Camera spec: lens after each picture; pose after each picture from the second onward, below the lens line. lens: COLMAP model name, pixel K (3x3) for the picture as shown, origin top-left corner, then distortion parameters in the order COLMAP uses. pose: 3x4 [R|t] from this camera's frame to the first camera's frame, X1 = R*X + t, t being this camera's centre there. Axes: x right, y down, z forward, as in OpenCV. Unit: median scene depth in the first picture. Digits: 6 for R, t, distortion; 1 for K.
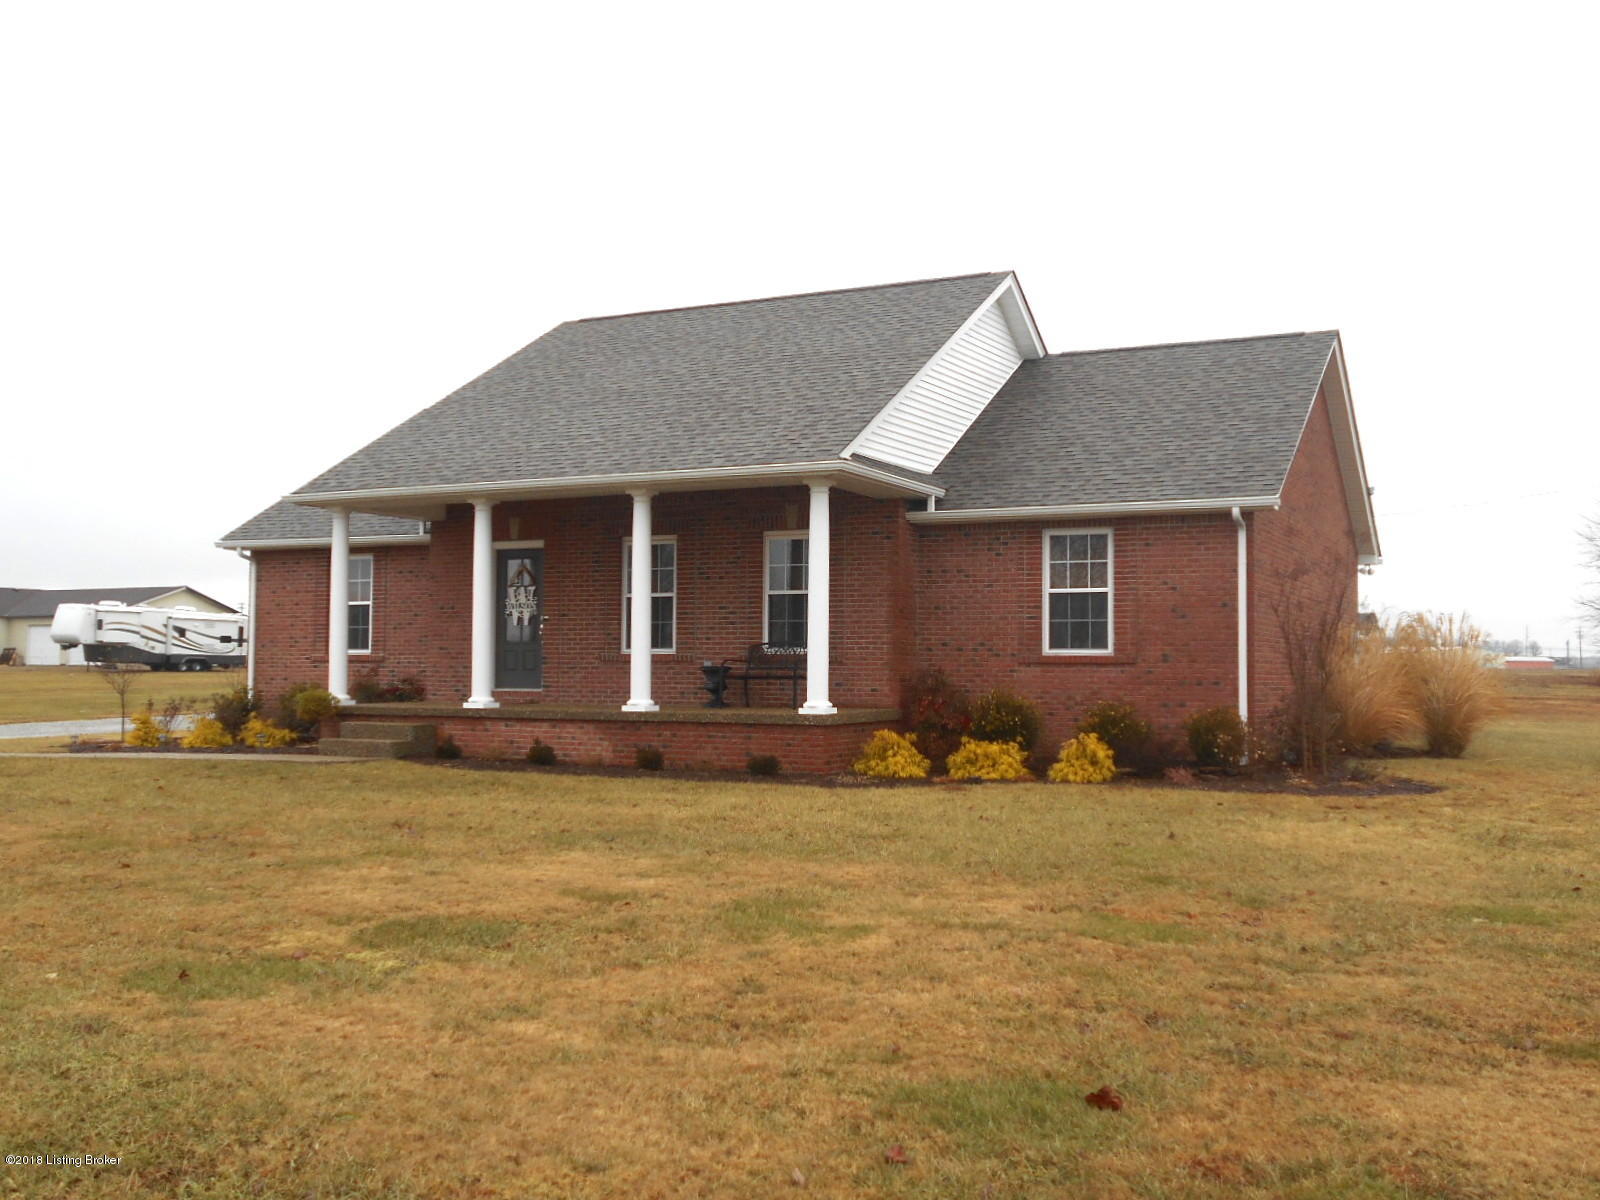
lens RADIAL K [[1611.6, 0, 800.0], [0, 1611.6, 600.0], [0, 0, 1]] dist [-0.002461, -0.000863]
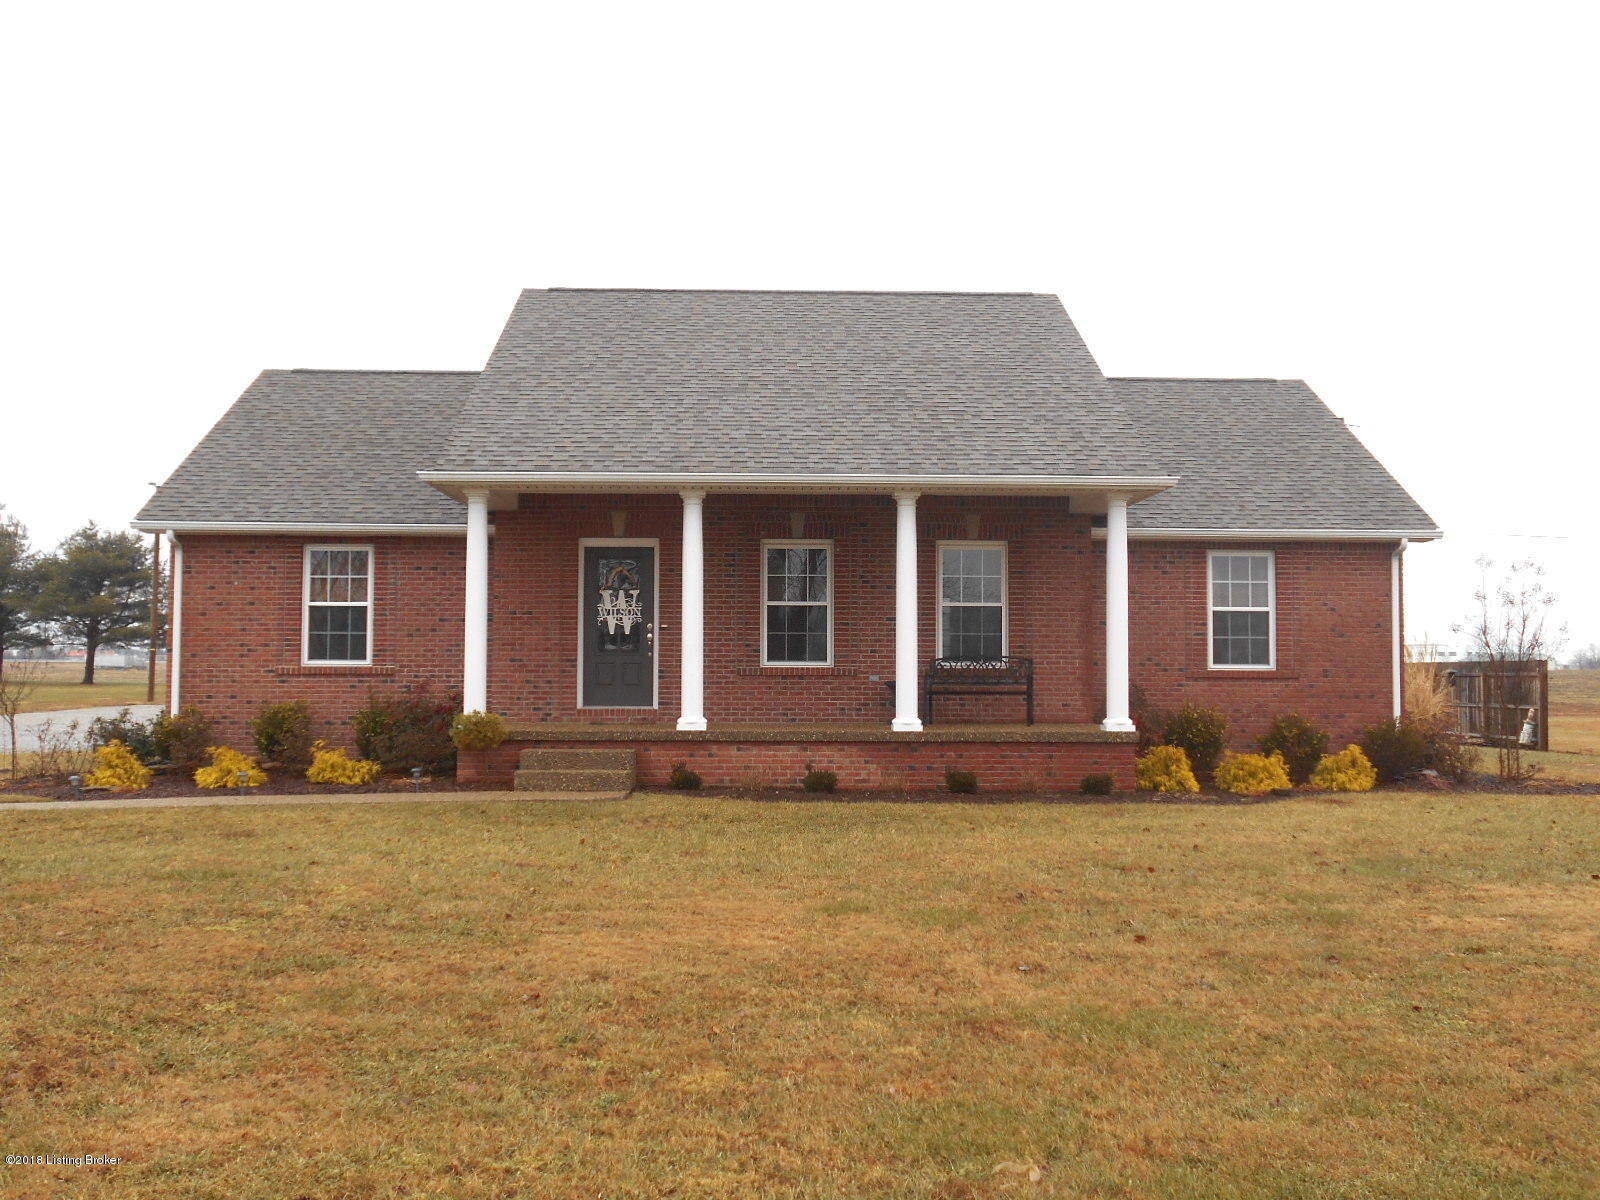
lens RADIAL K [[1475.1, 0, 800.0], [0, 1475.1, 600.0], [0, 0, 1]] dist [-0.000157, -0.001032]
pose [[0.875362, 0.024664, 0.482839, -0.538116], [-0.019582, 0.999687, -0.015566, 0.008590], [-0.483072, 0.004171, 0.875571, 0.282339]]
